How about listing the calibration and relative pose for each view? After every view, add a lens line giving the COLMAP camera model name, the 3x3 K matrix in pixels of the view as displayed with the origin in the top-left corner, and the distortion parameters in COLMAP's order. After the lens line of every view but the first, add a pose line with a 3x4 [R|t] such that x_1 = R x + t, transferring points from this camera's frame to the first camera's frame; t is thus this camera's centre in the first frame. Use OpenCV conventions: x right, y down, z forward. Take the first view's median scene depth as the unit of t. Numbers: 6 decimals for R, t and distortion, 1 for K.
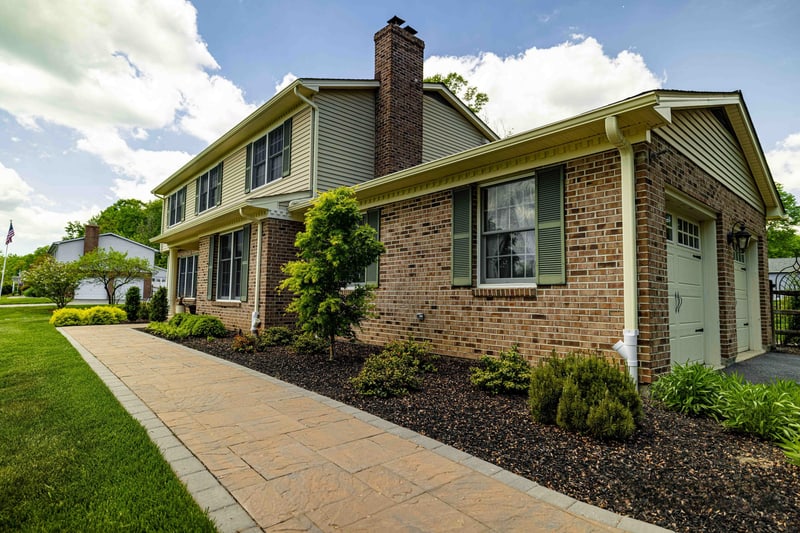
lens RADIAL K [[428.4, 0, 400.0], [0, 428.4, 266.5], [0, 0, 1]] dist [-0.002013, -0.000498]
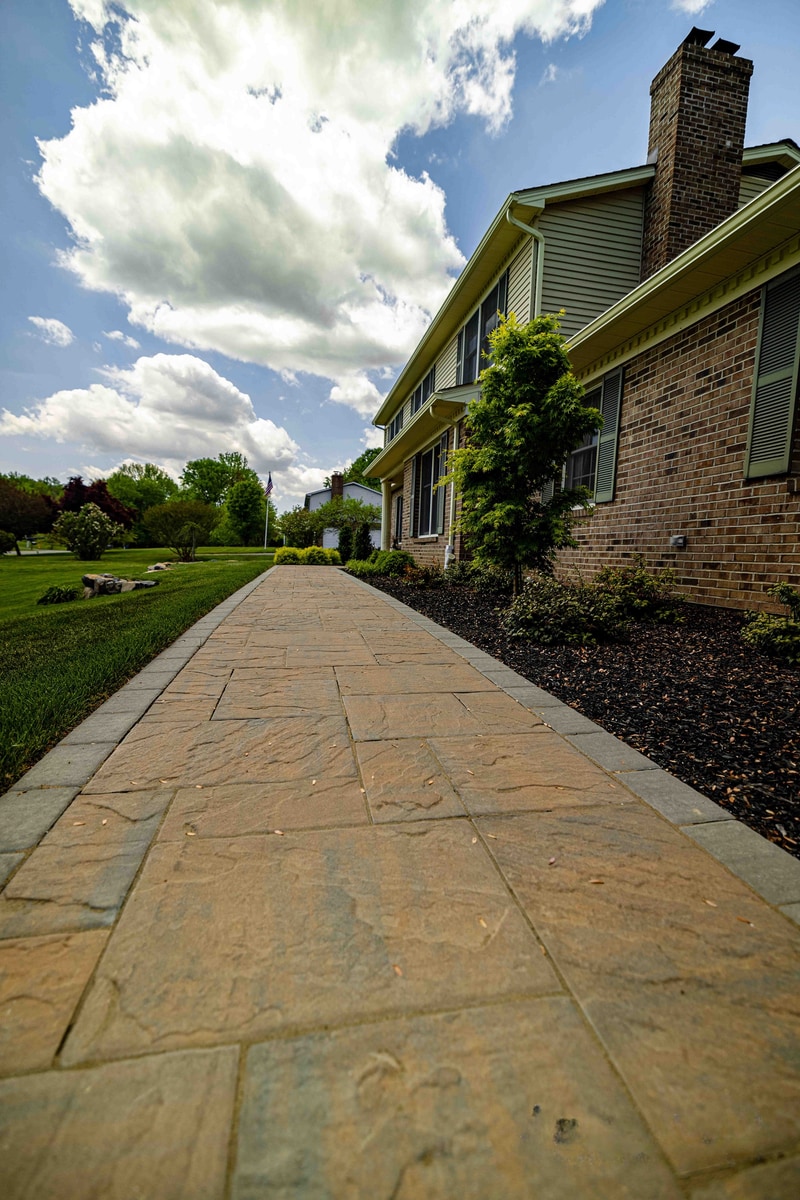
lens RADIAL K [[523.6, 0, 400.0], [0, 523.6, 600.0], [0, 0, 1]] dist [0.004317, -0.000031]
pose [[0.866247, 0.064169, -0.495478, 0.076004], [0.011962, 0.988770, 0.148969, 0.083753], [0.499472, -0.134971, 0.855751, 0.190052]]
